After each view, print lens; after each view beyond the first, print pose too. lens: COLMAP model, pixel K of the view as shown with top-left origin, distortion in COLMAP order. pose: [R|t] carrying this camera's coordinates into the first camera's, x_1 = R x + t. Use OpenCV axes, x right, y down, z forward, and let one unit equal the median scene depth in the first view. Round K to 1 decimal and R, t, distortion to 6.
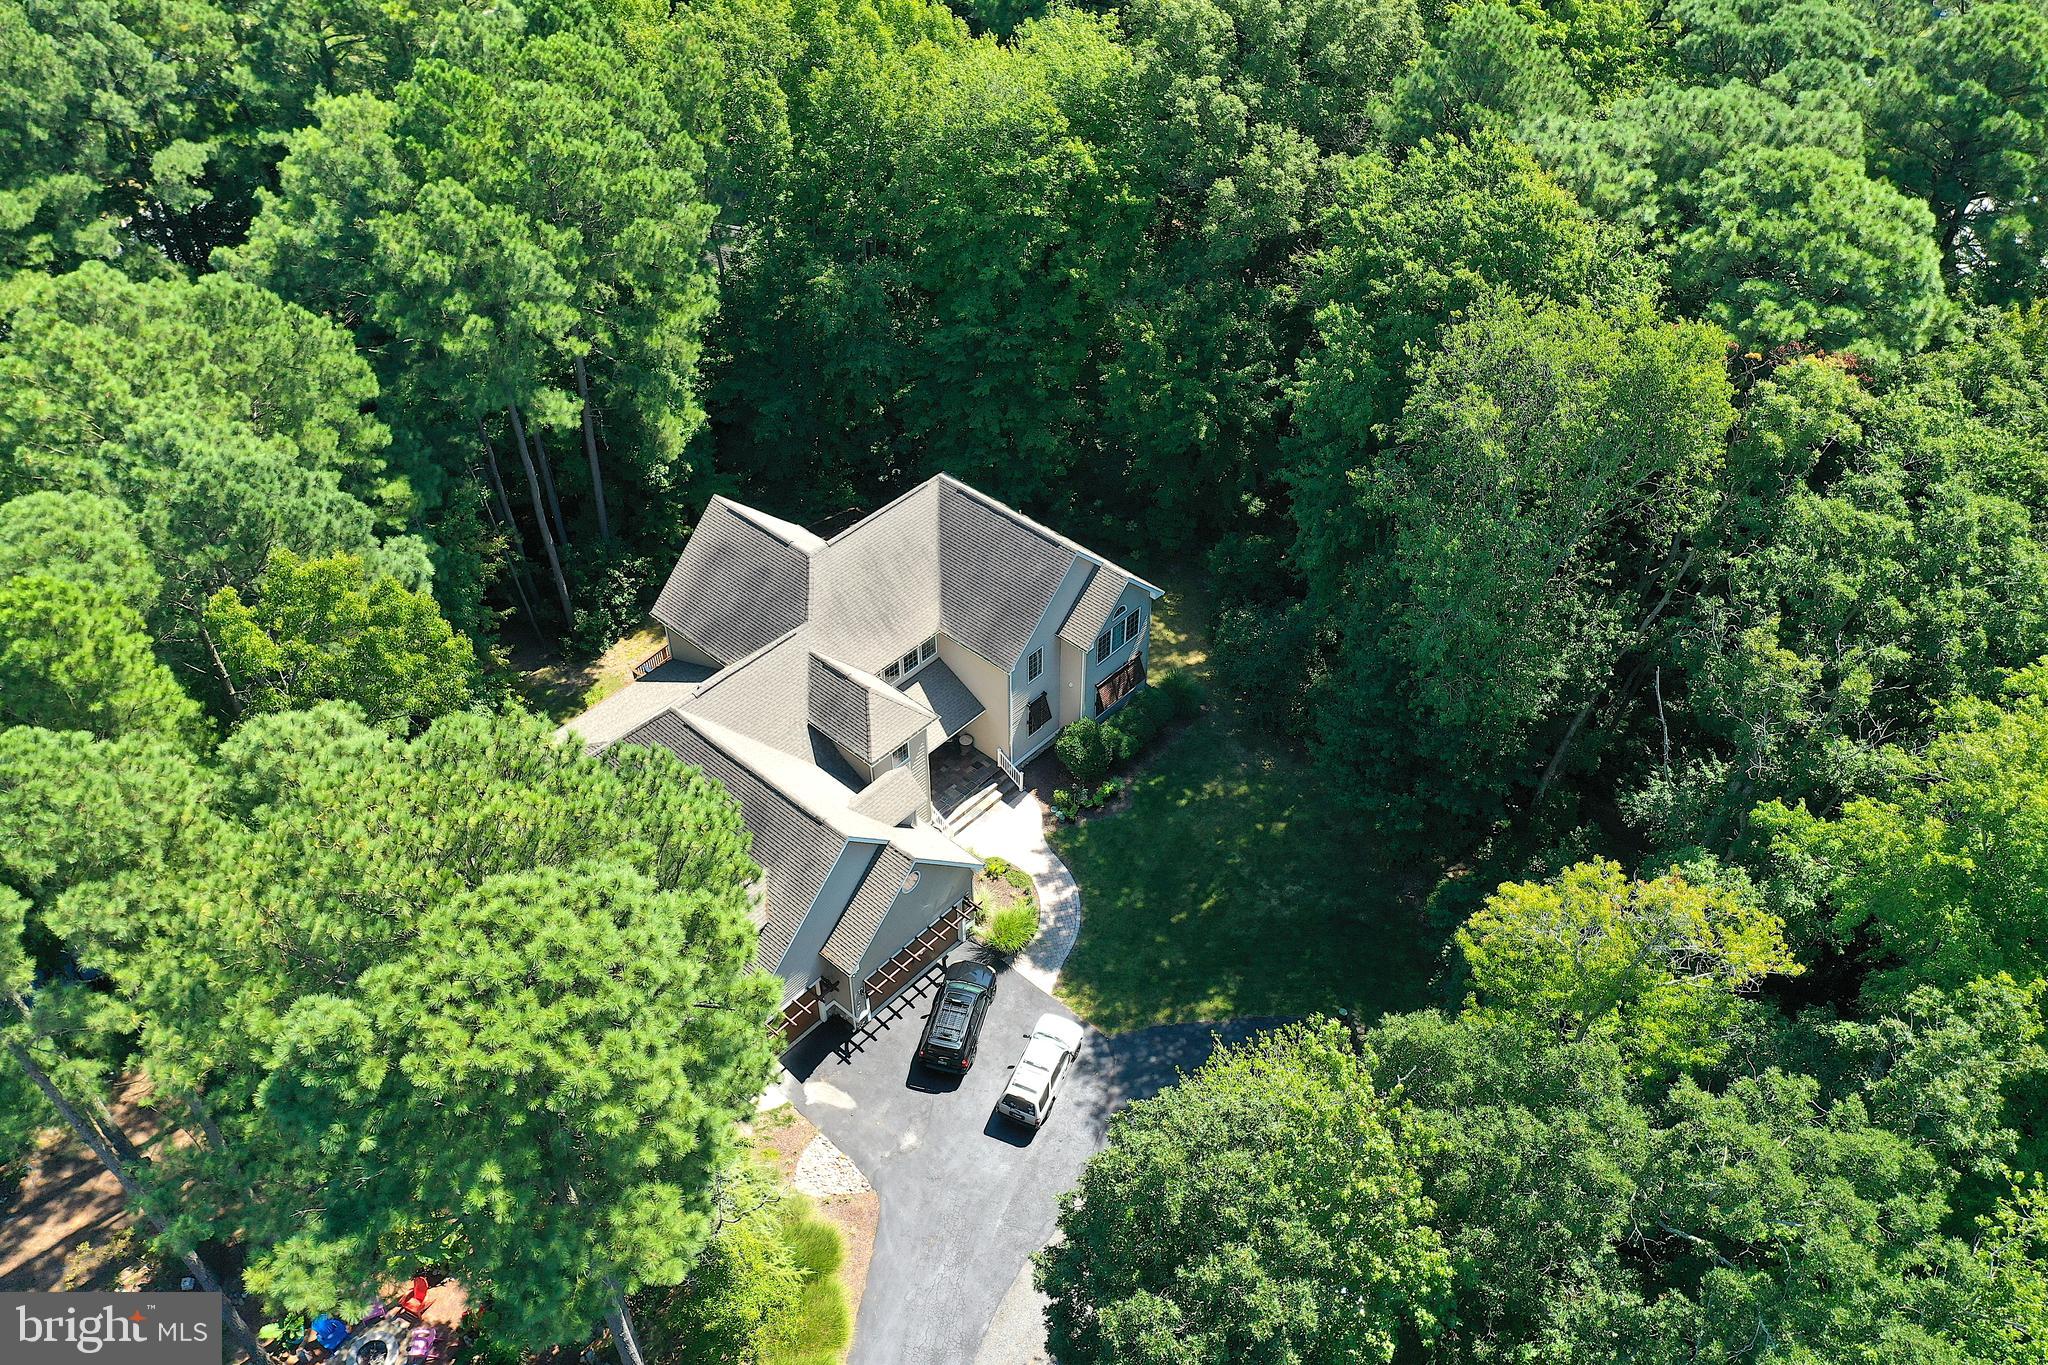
lens RADIAL K [[1714.3, 0, 1022.5], [0, 1714.3, 613.2], [0, 0, 1]] dist [-0.002271, 0.001090]
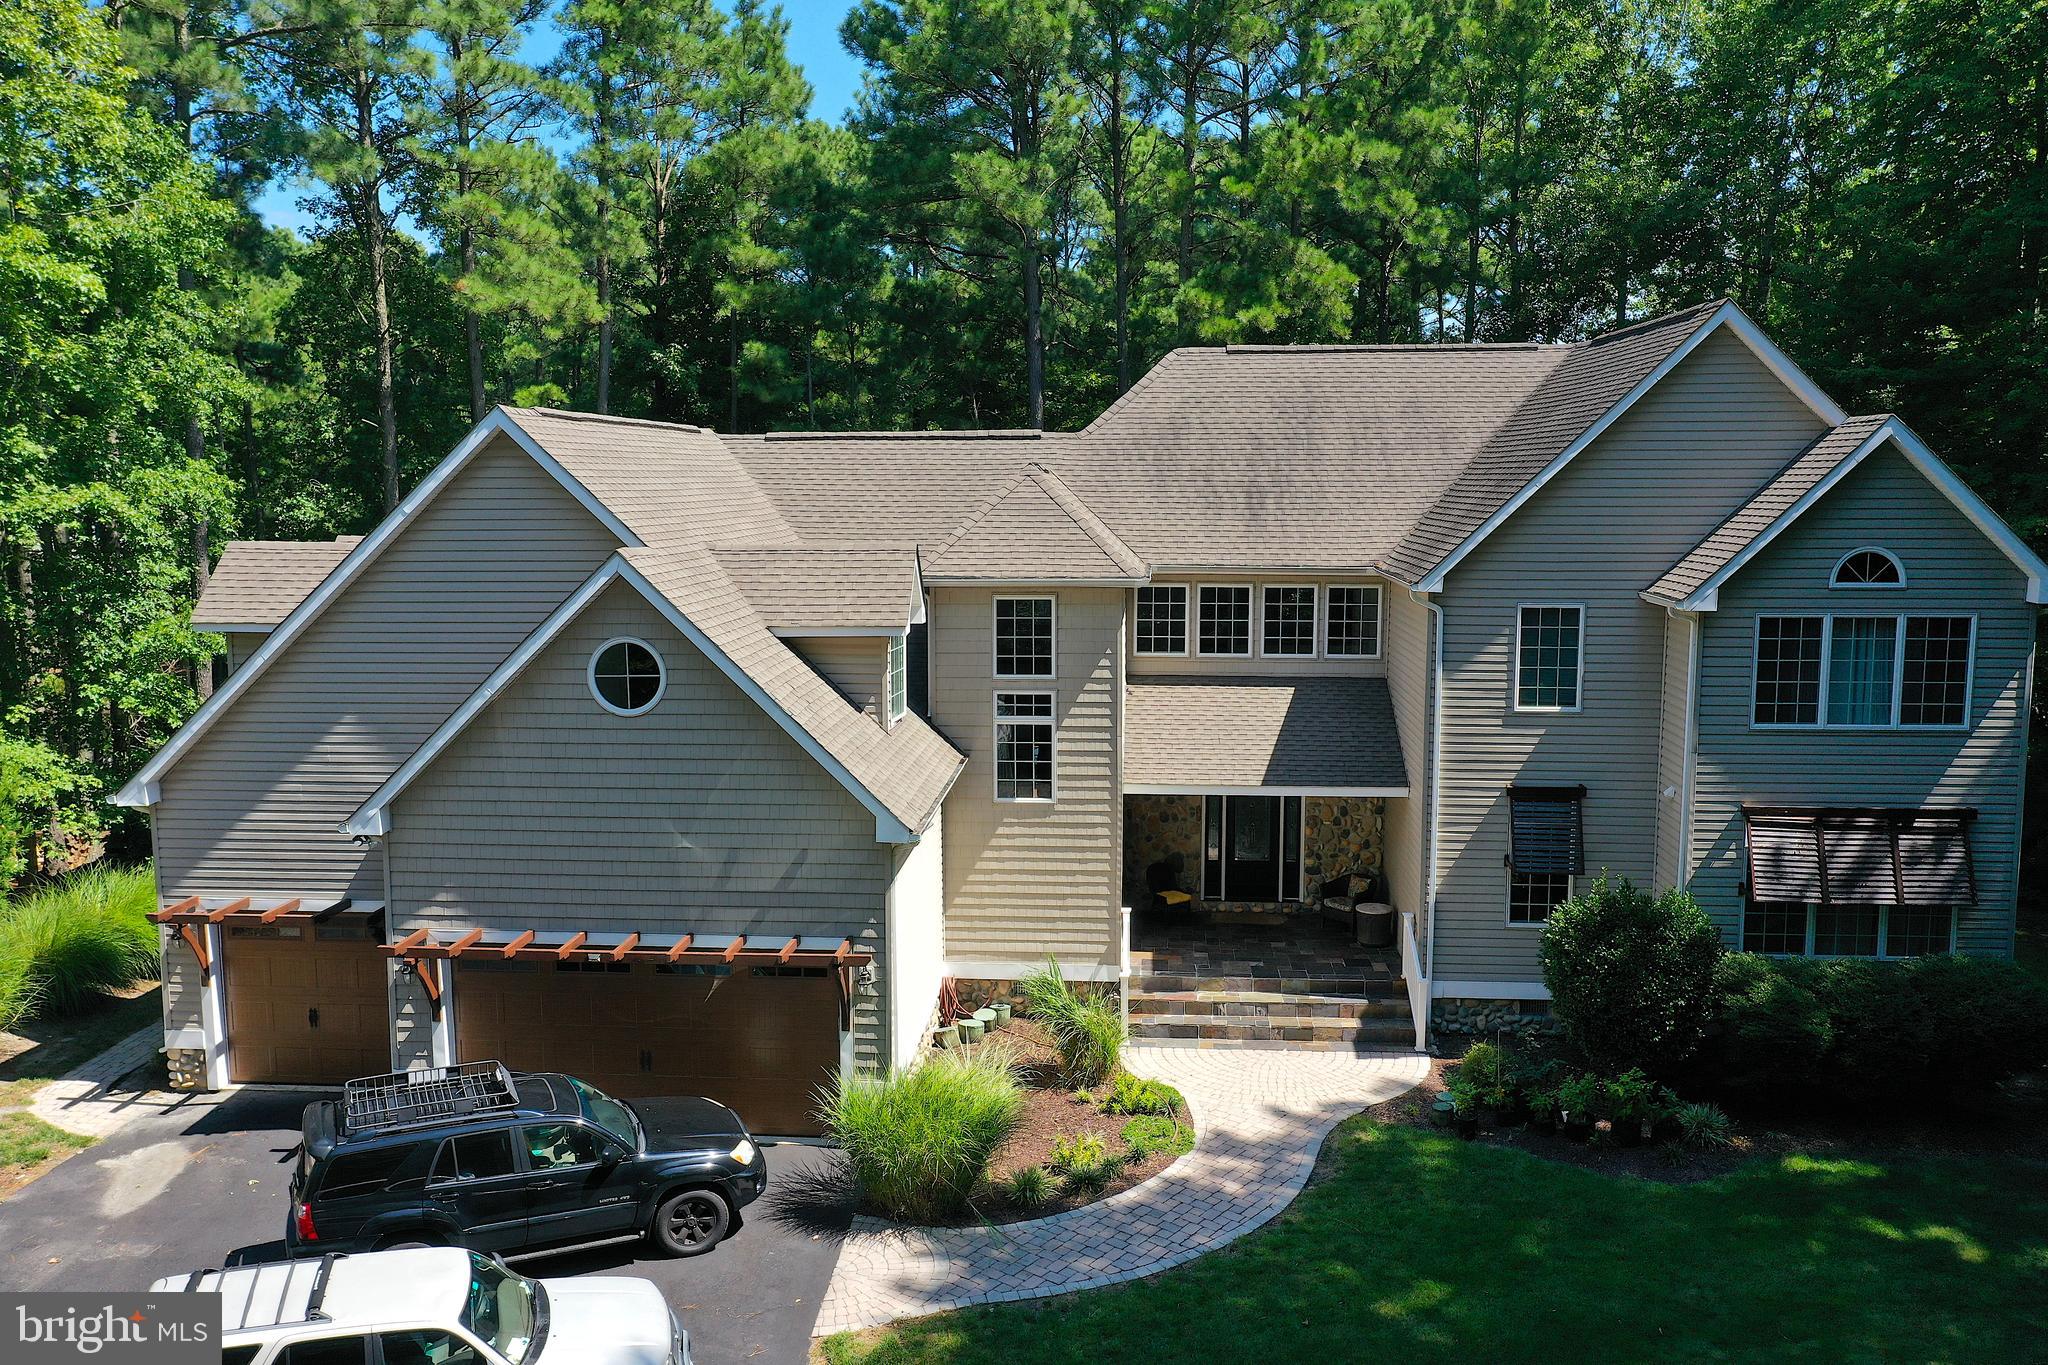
lens RADIAL K [[1621.6, 0, 1030.7], [0, 1621.6, 679.0], [0, 0, 1]] dist [-0.003098, 0.005758]
pose [[0.614876, 0.099991, -0.782259, 0.202218], [-0.501941, 0.814692, -0.290401, 0.184125], [0.608263, 0.571208, 0.551124, 0.775554]]
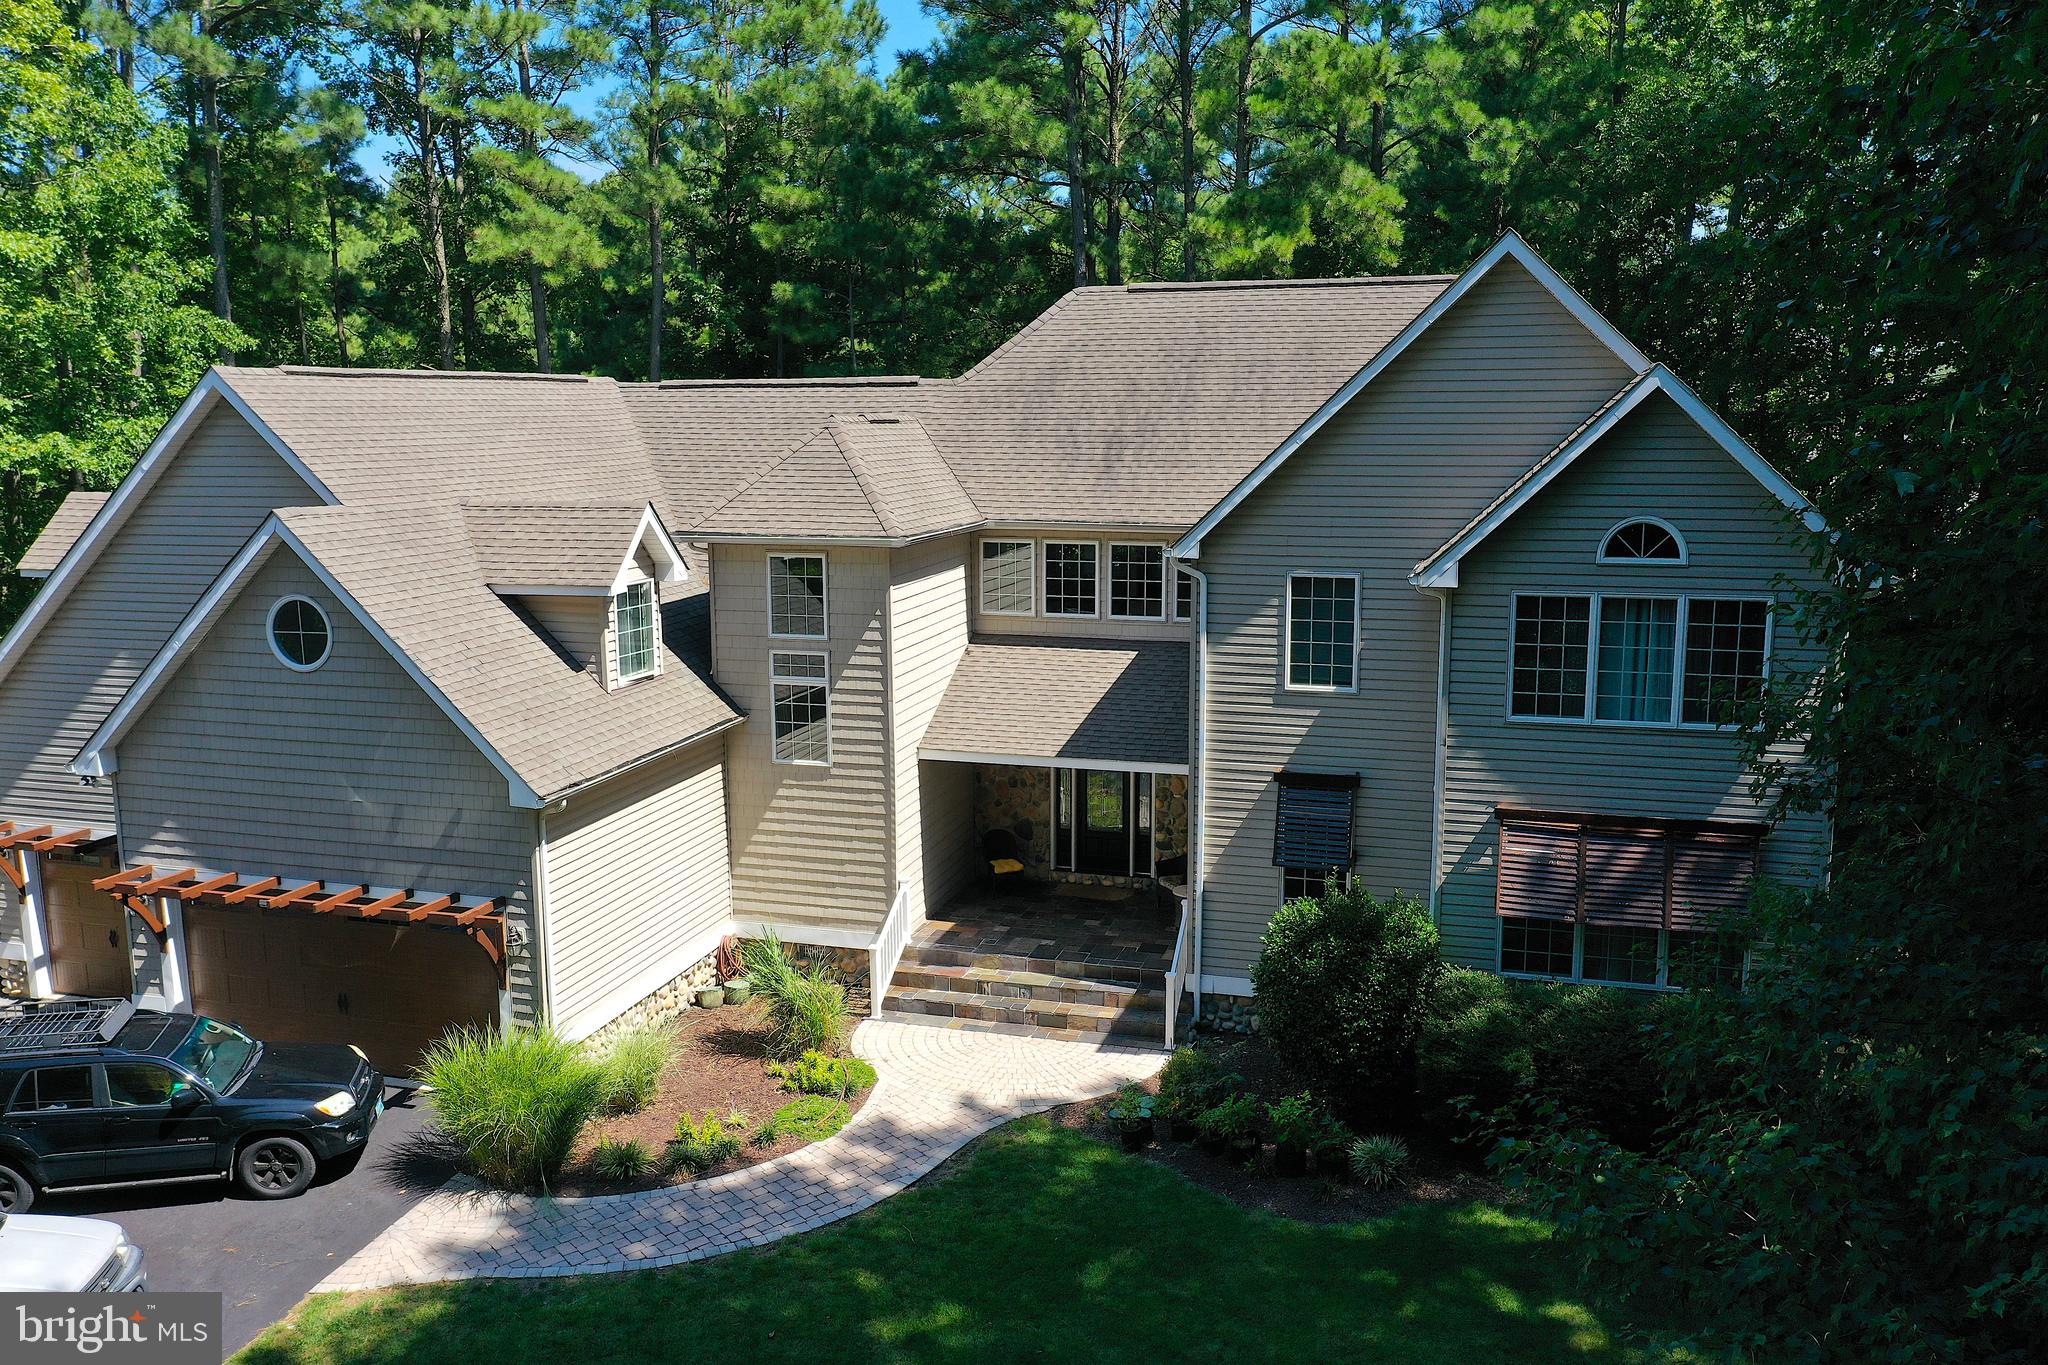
lens RADIAL K [[1621.6, 0, 1030.7], [0, 1621.6, 679.0], [0, 0, 1]] dist [-0.003098, 0.005758]
pose [[0.435987, 0.152636, -0.886914, 0.252332], [-0.569514, 0.809871, -0.140583, 0.111261], [0.696828, 0.566402, 0.440022, 0.855016]]
